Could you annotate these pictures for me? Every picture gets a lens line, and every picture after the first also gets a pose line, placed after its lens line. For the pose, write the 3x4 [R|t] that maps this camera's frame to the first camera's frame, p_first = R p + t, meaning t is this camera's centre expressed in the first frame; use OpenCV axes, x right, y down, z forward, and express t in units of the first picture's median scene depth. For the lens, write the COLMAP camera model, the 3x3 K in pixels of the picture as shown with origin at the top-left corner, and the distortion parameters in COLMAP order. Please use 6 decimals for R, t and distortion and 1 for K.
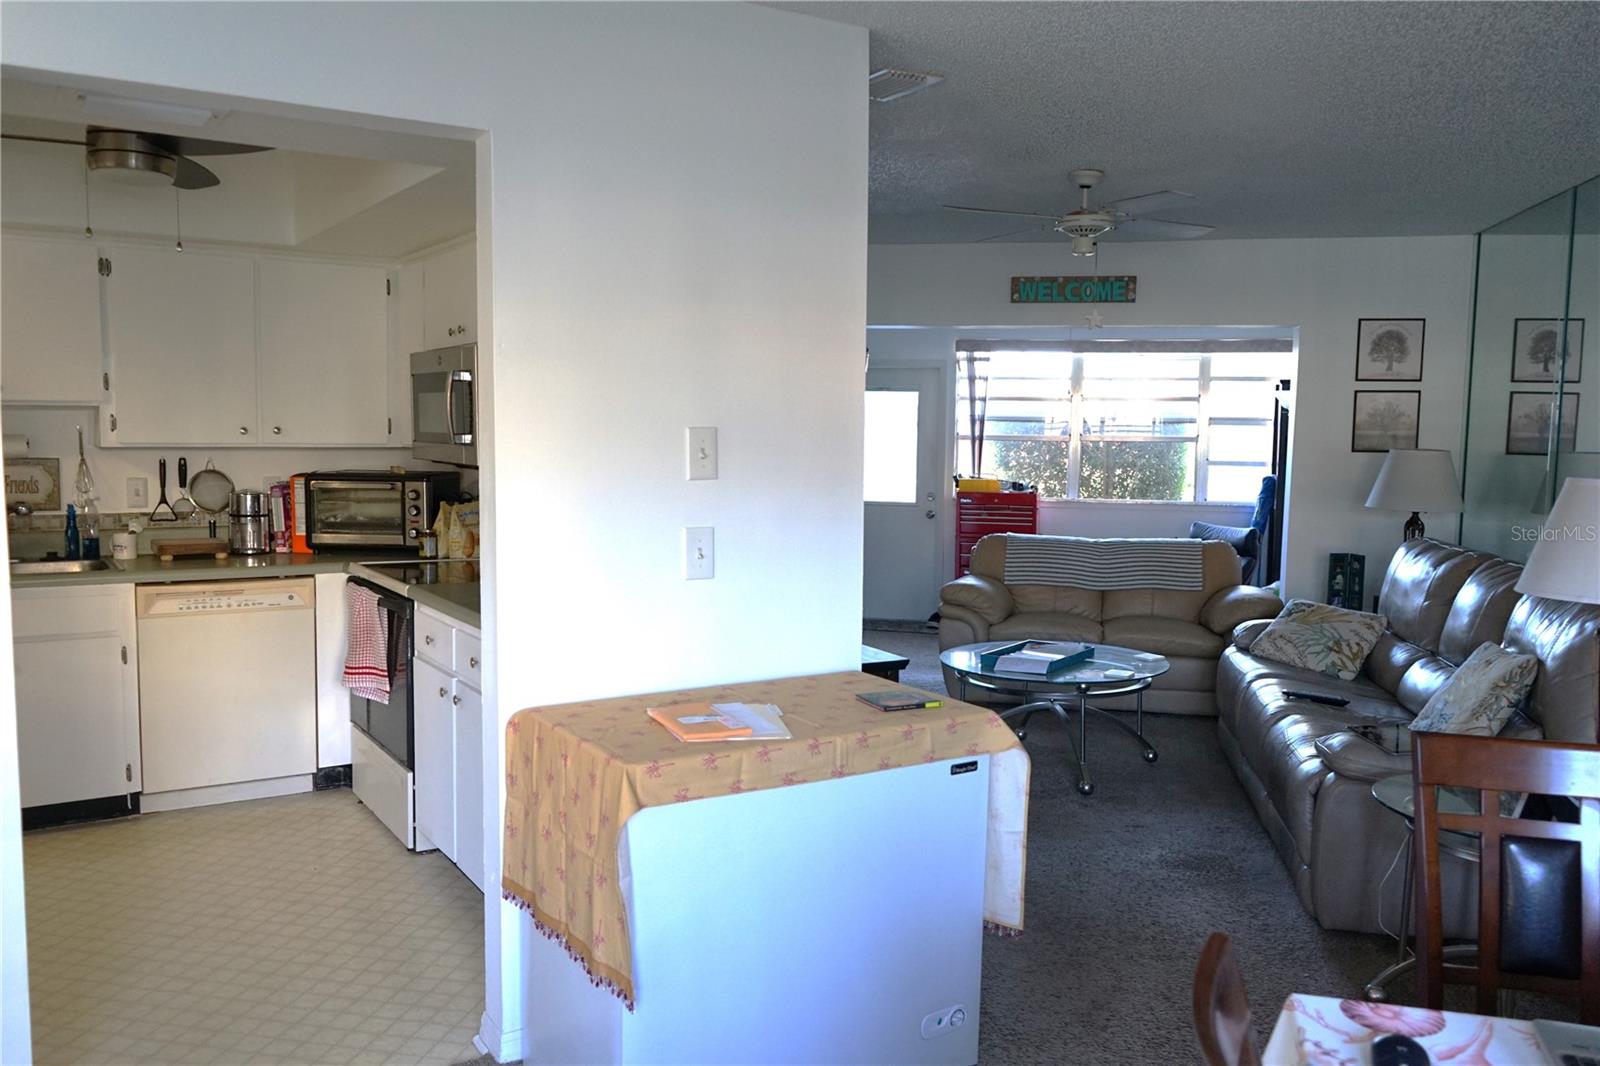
lens RADIAL K [[1267.6, 0, 803.2], [0, 1267.6, 543.5], [0, 0, 1]] dist [-0.002693, -0.000234]
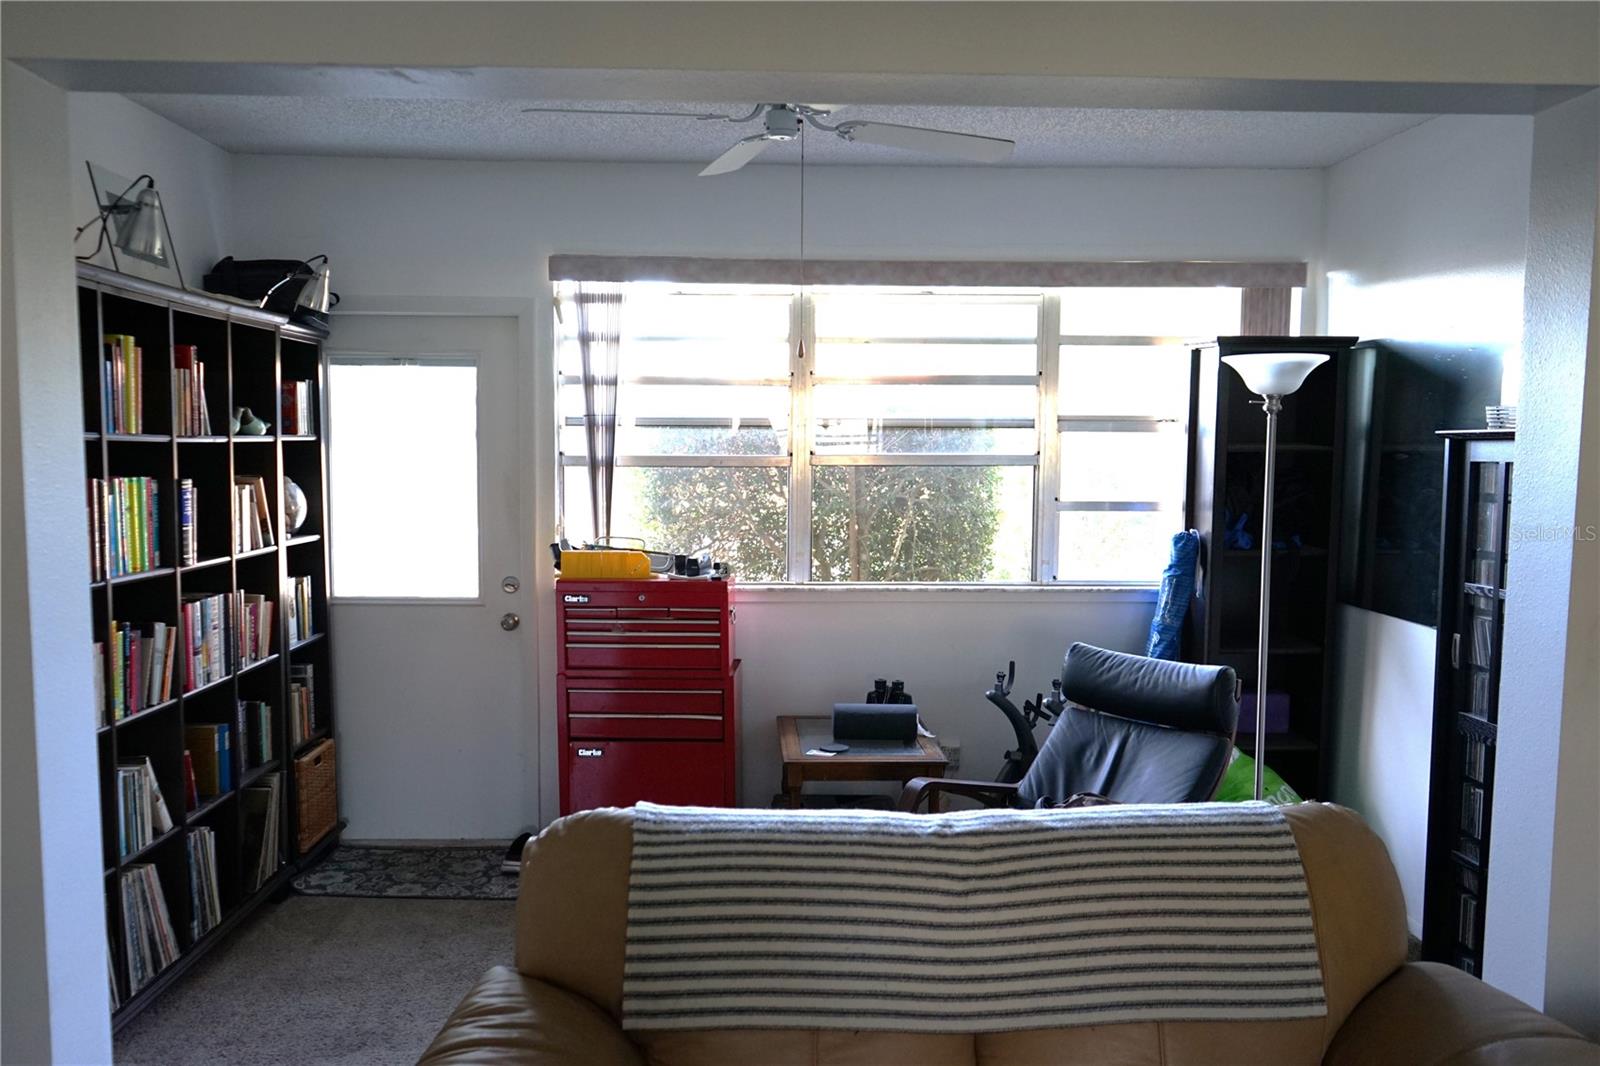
lens RADIAL K [[1267.6, 0, 806.6], [0, 1267.6, 537.3], [0, 0, 1]] dist [-0.002693, -0.000234]
pose [[0.968881, -0.026281, 0.246128, 0.094345], [0.030882, 0.999413, -0.014854, -0.045659], [-0.245593, 0.021993, 0.969124, 0.519710]]
